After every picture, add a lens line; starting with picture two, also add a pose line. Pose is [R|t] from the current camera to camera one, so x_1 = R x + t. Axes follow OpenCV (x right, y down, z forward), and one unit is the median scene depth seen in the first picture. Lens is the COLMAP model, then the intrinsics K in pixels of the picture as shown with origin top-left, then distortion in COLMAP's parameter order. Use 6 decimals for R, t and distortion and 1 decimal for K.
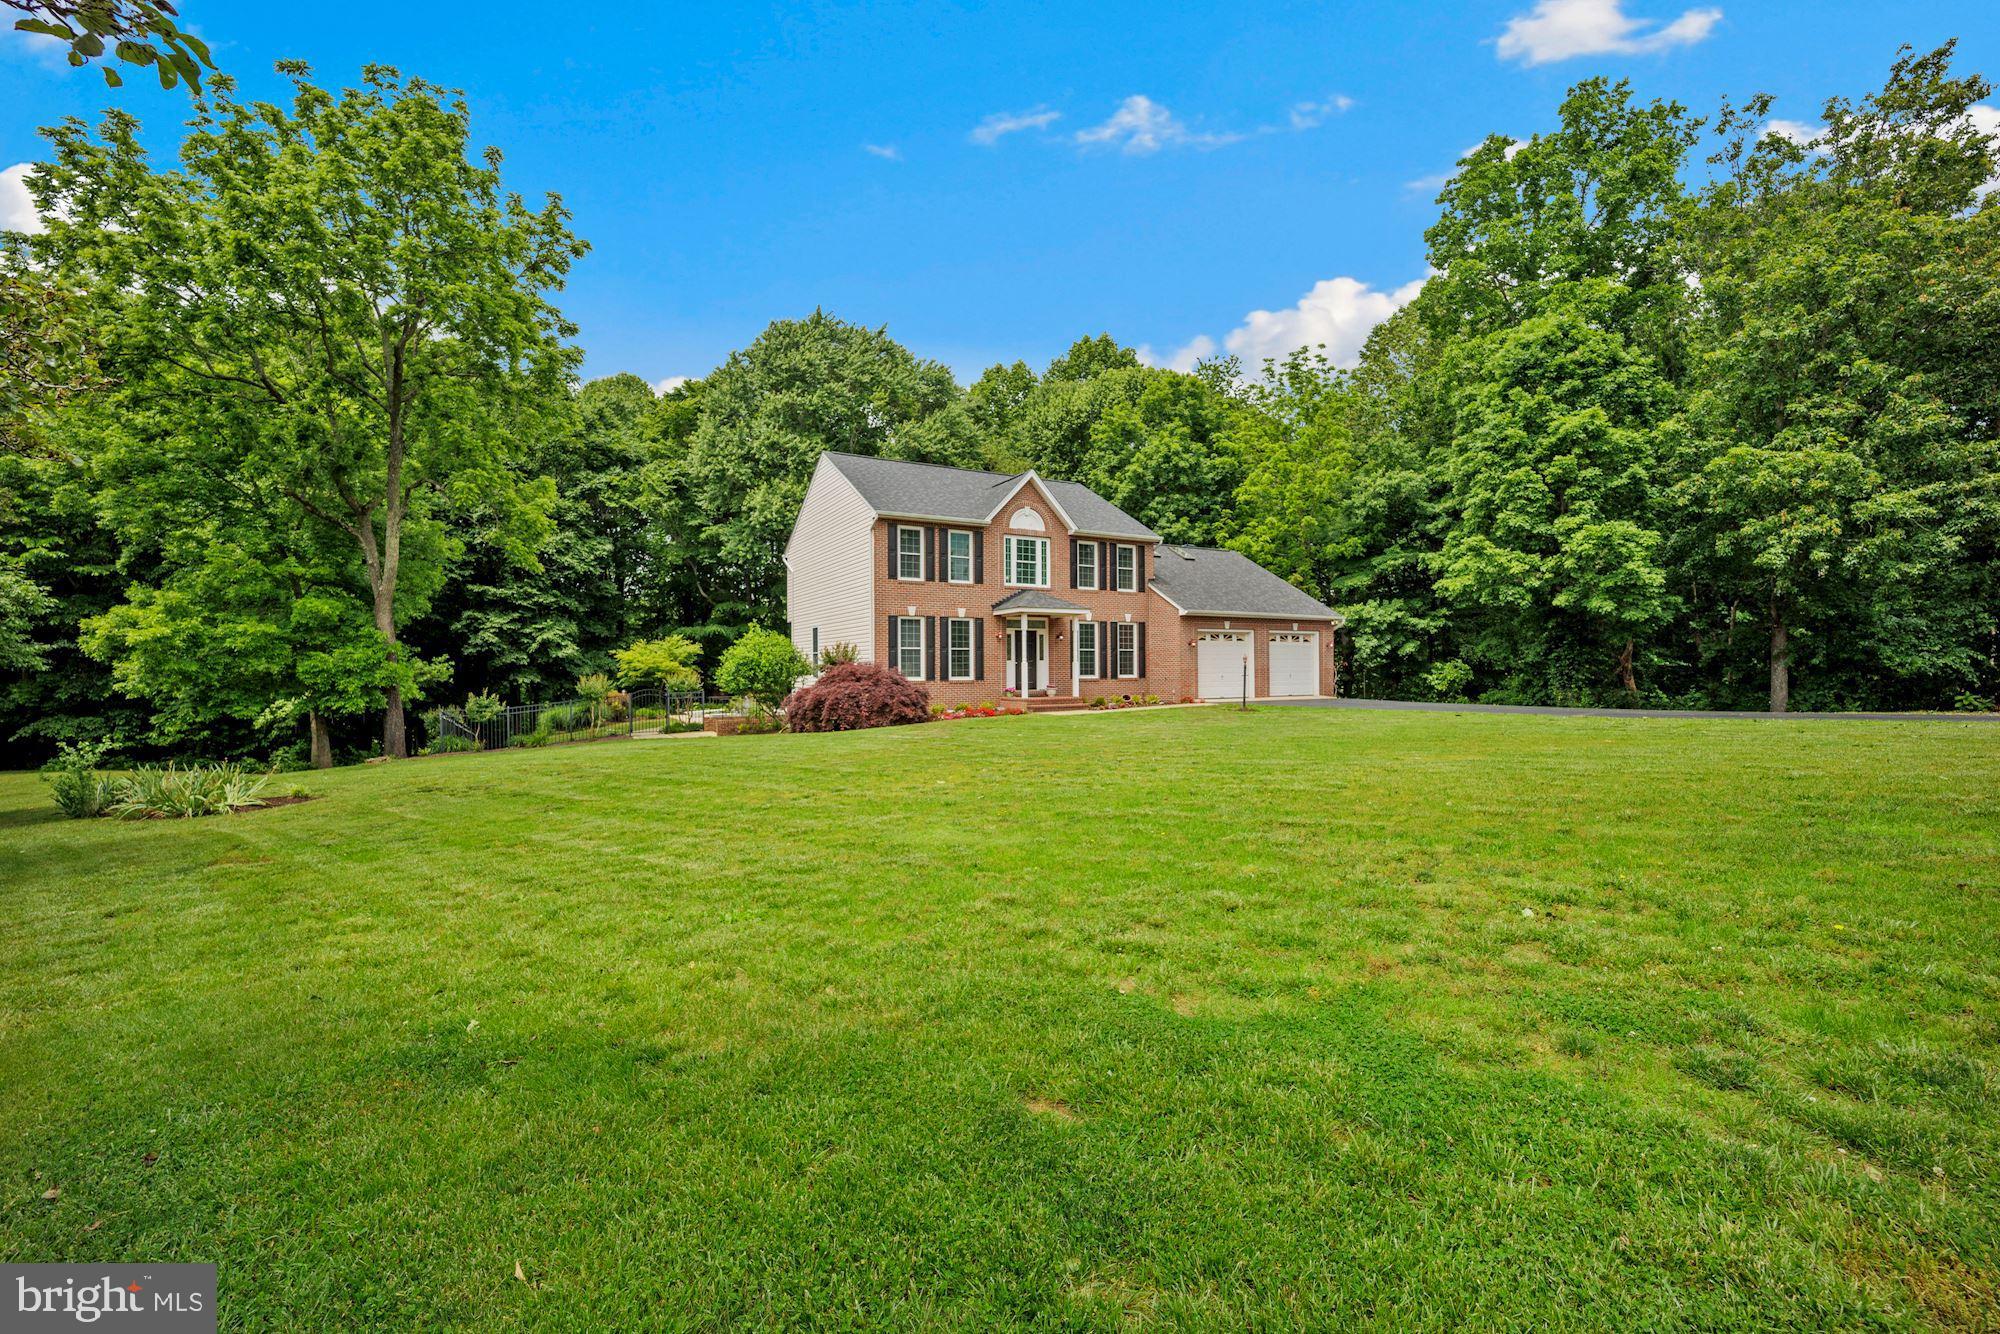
lens RADIAL K [[826.5, 0, 991.1], [0, 826.5, 663.6], [0, 0, 1]] dist [-0.020663, -0.001585]
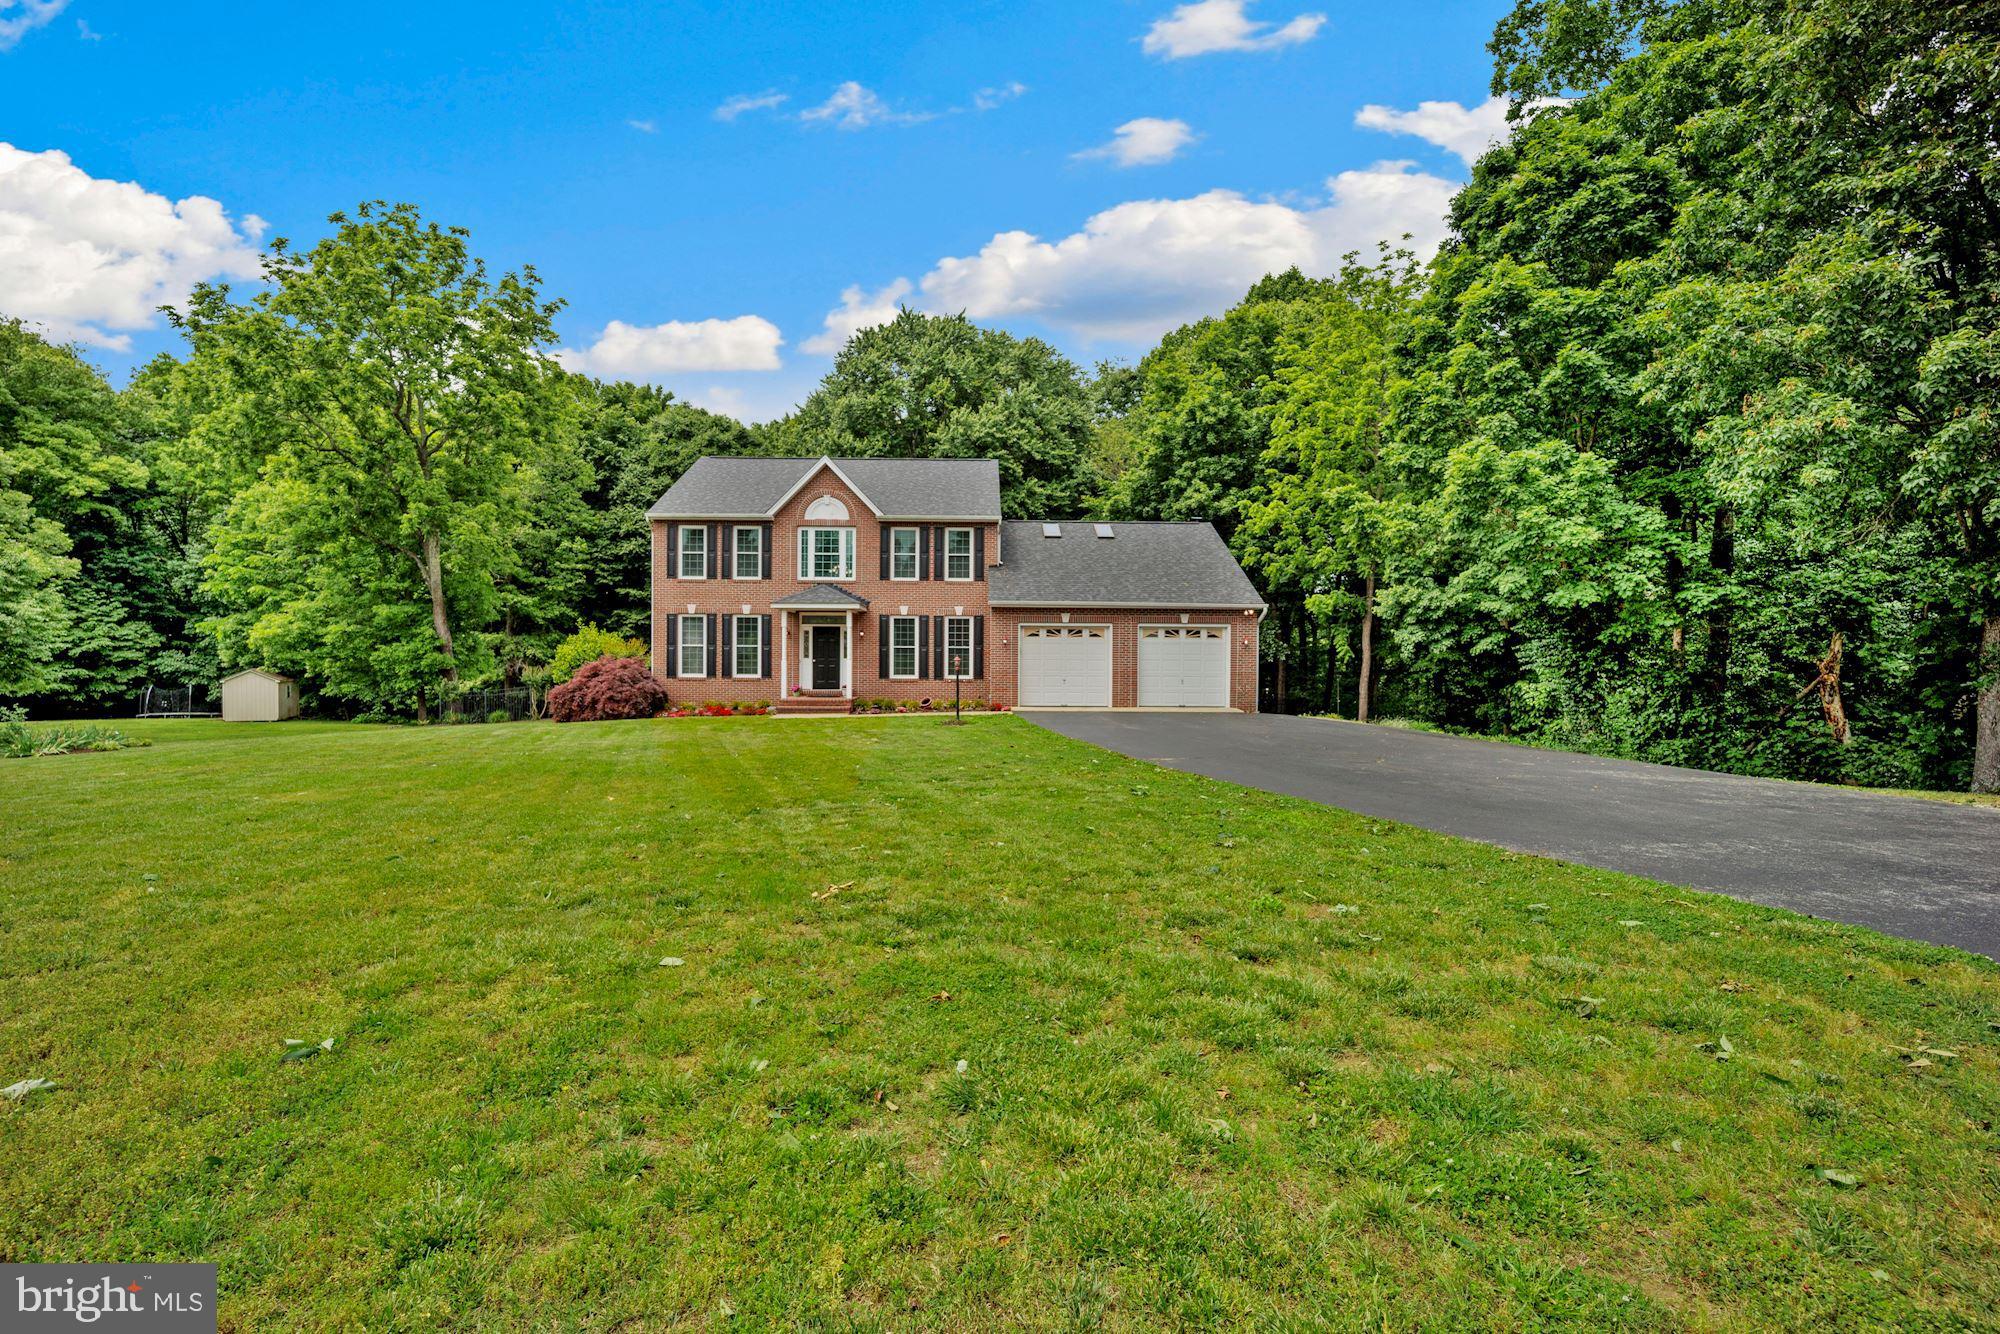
lens RADIAL K [[826.5, 0, 997.0], [0, 826.5, 668.6], [0, 0, 1]] dist [-0.020663, -0.001585]
pose [[0.883155, 0.019456, -0.468677, 0.632785], [-0.009123, 0.999663, 0.024306, -0.015746], [0.468992, -0.017190, 0.883035, 0.244778]]
